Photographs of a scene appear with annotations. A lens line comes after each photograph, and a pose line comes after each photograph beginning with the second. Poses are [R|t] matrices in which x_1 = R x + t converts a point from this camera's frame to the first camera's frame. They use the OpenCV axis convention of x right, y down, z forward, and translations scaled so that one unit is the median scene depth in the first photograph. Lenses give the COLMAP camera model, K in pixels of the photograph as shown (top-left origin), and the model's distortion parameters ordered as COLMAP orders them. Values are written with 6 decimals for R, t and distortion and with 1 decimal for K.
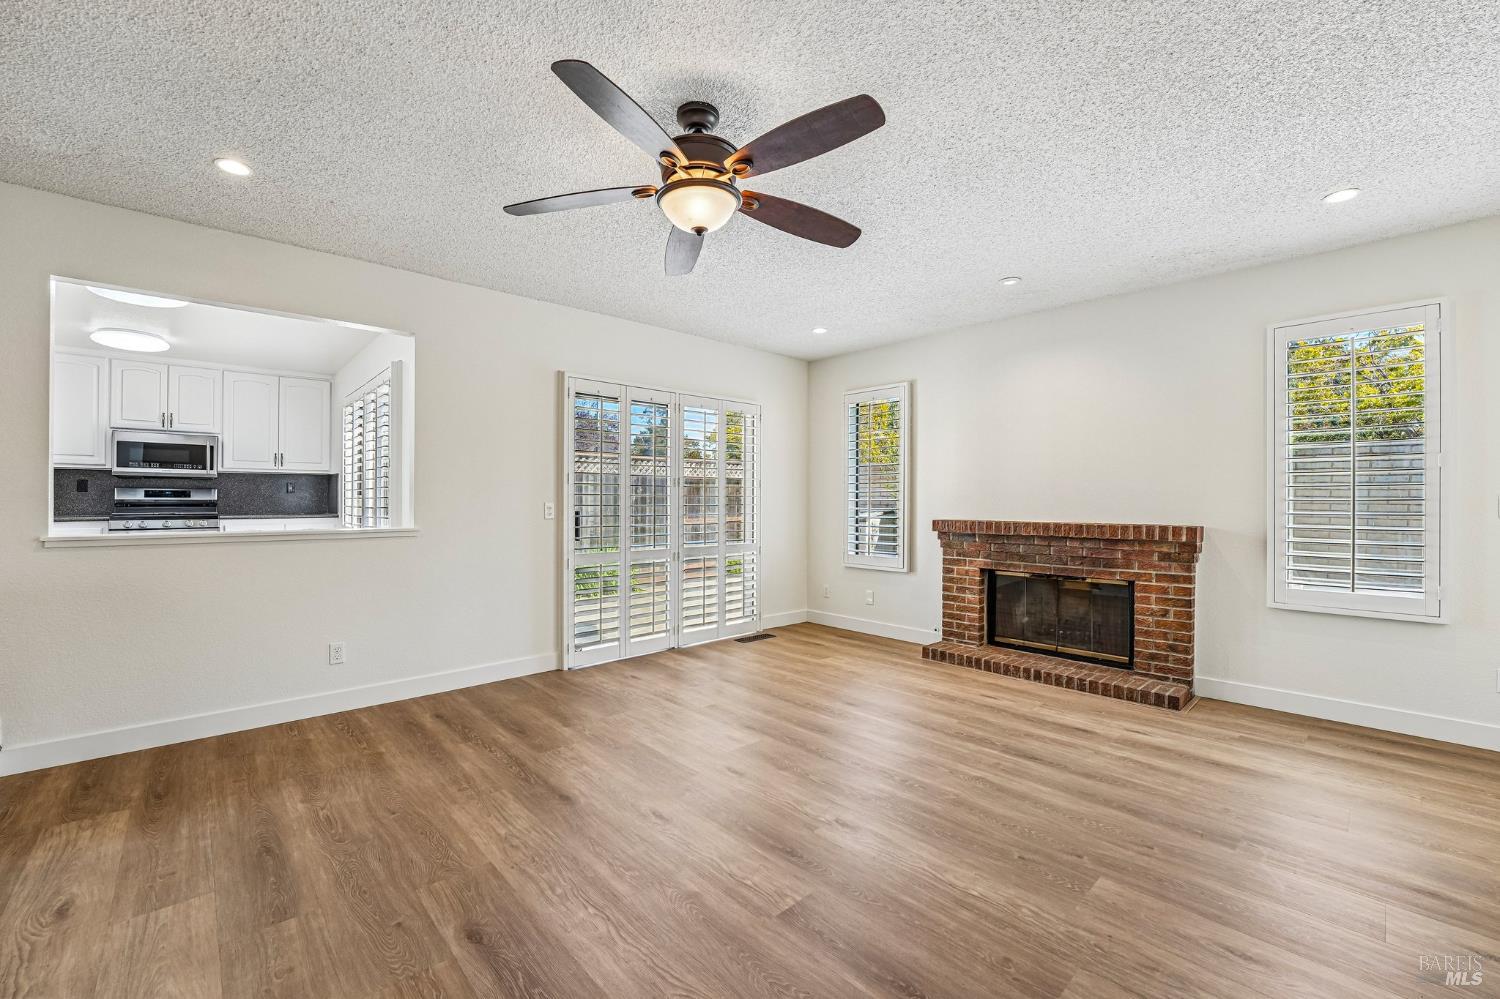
lens RADIAL K [[614.6, 0, 744.4], [0, 614.6, 505.2], [0, 0, 1]] dist [-0.032607, 0.006141]
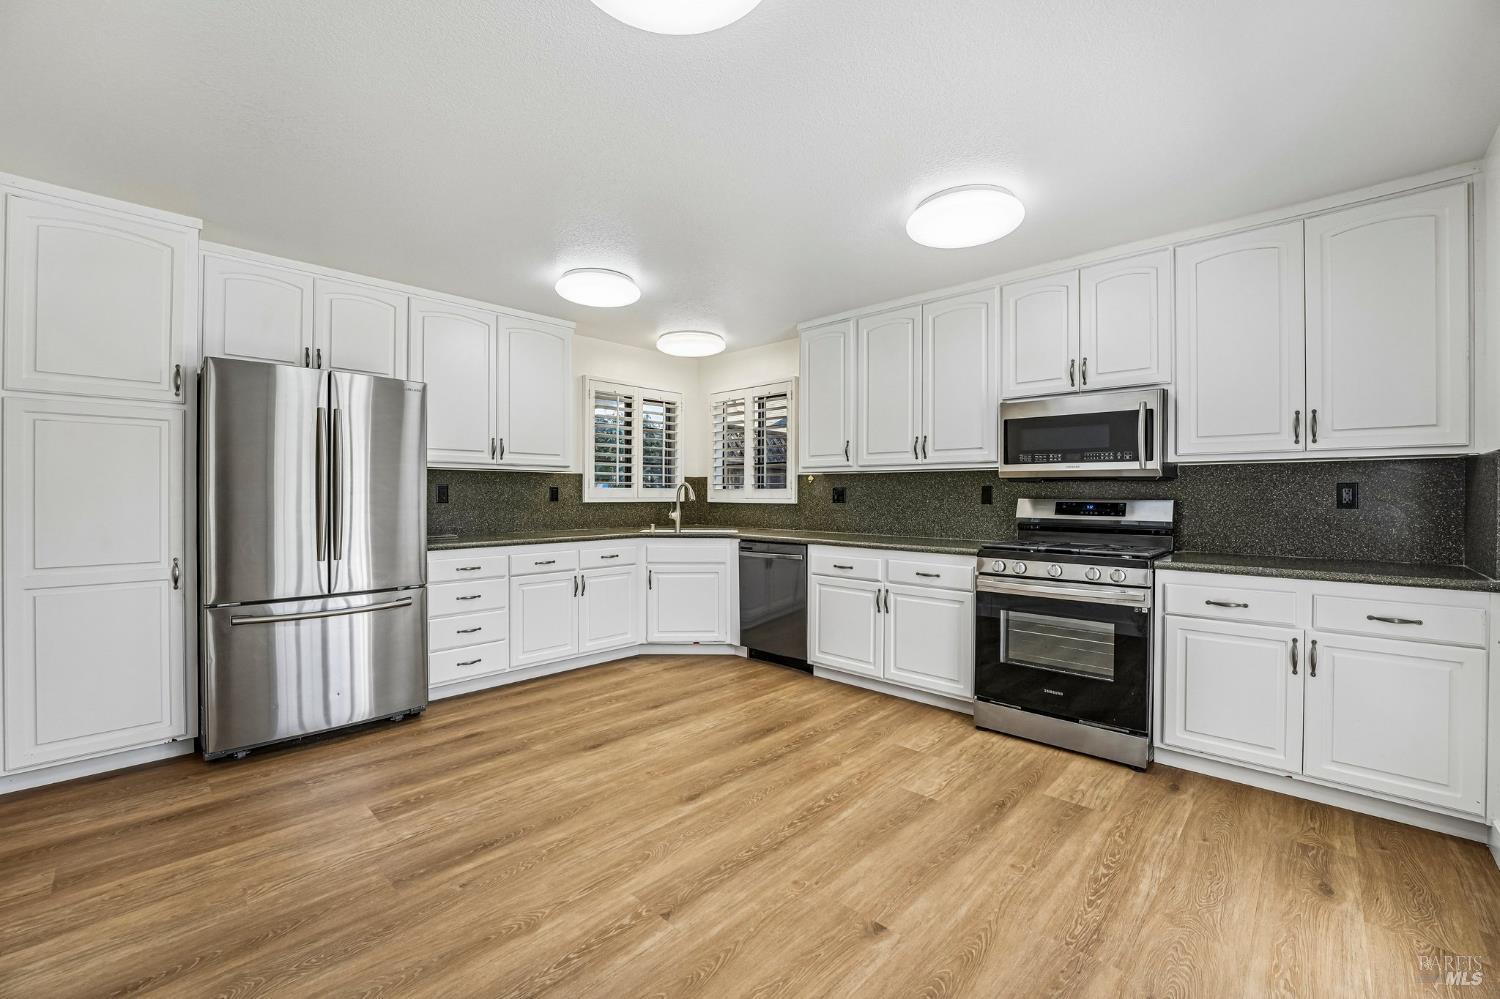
lens RADIAL K [[611.4, 0, 743.2], [0, 611.4, 497.7], [0, 0, 1]] dist [-0.030537, 0.004566]
pose [[0.074030, 0.002982, -0.997252, -0.599725], [-0.009535, 0.999952, 0.002282, -0.037789], [0.997210, 0.009340, 0.074054, 0.891397]]
